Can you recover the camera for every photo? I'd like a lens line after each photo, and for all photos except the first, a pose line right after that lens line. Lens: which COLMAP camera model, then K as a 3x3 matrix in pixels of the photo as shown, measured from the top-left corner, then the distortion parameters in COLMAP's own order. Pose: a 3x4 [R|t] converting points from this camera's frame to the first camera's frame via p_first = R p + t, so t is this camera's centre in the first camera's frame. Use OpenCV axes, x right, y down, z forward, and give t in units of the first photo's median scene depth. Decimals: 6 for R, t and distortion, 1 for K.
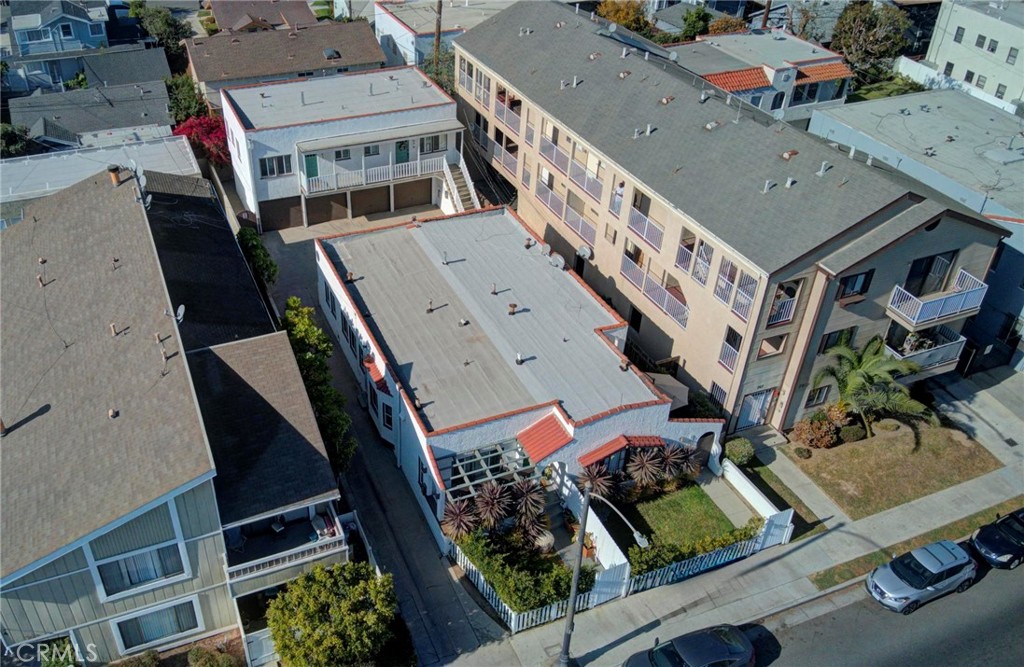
lens RADIAL K [[860.3, 0, 427.1], [0, 860.3, 334.3], [0, 0, 1]] dist [0.179682, -0.361885]
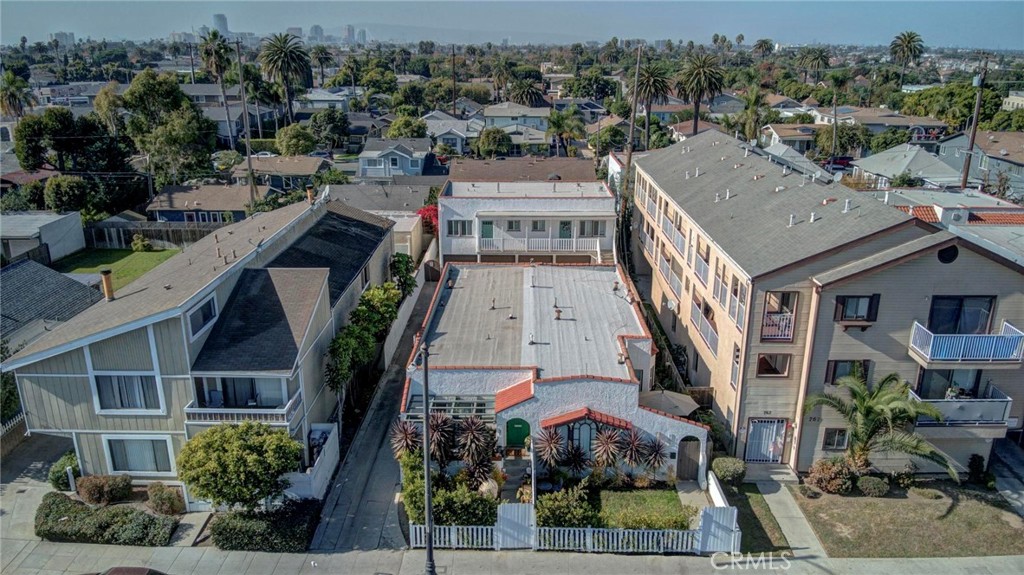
lens RADIAL K [[743.1, 0, 512.0], [0, 743.1, 287.5], [0, 0, 1]] dist [0.149871, -0.280553]
pose [[0.926596, 0.115911, -0.357749, 0.289026], [-0.218789, 0.939898, -0.262151, 0.152814], [0.305861, 0.321180, 0.896266, 0.080899]]
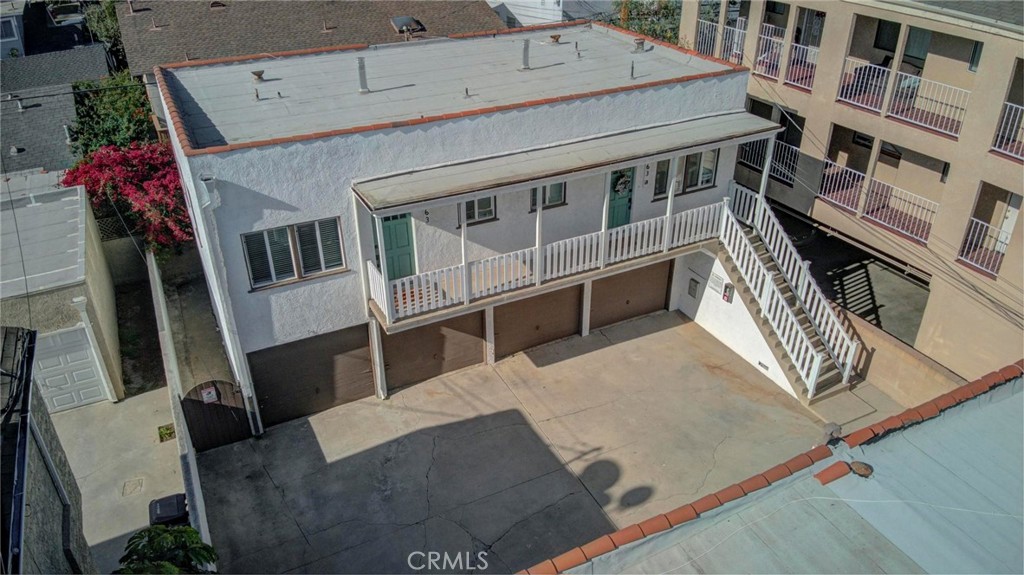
lens RADIAL K [[743.1, 0, 512.0], [0, 743.1, 287.5], [0, 0, 1]] dist [0.149871, -0.280553]
pose [[0.995657, -0.054758, 0.075286, -0.109197], [0.061870, 0.993491, -0.095641, -0.142853], [-0.069559, 0.099883, 0.992565, 0.685898]]
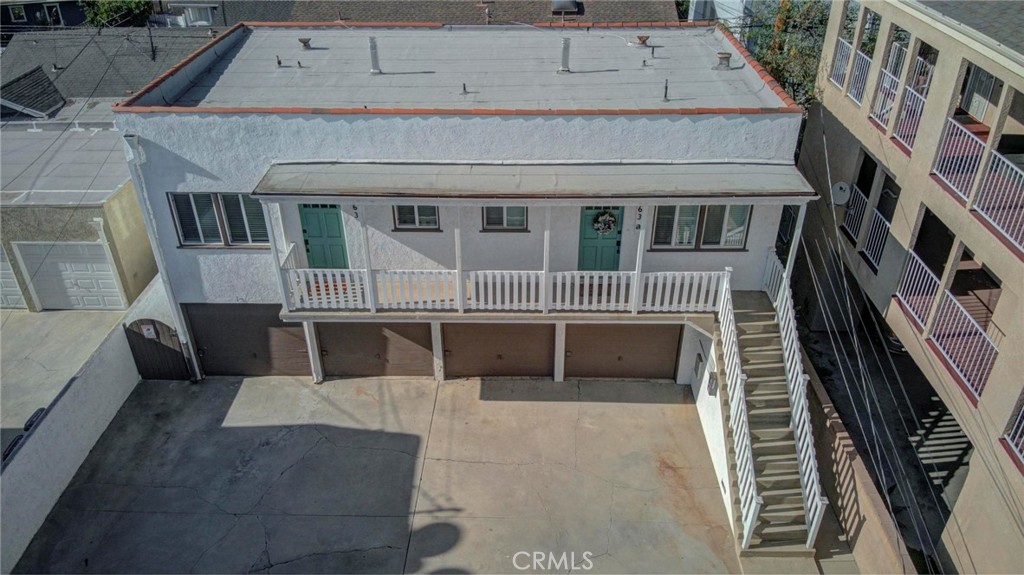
lens RADIAL K [[743.1, 0, 512.0], [0, 743.1, 287.5], [0, 0, 1]] dist [0.149871, -0.280553]
pose [[0.921874, 0.196451, -0.333998, 0.041758], [-0.217765, 0.975622, -0.027215, -0.180466], [0.320509, 0.097822, 0.942181, 0.738052]]
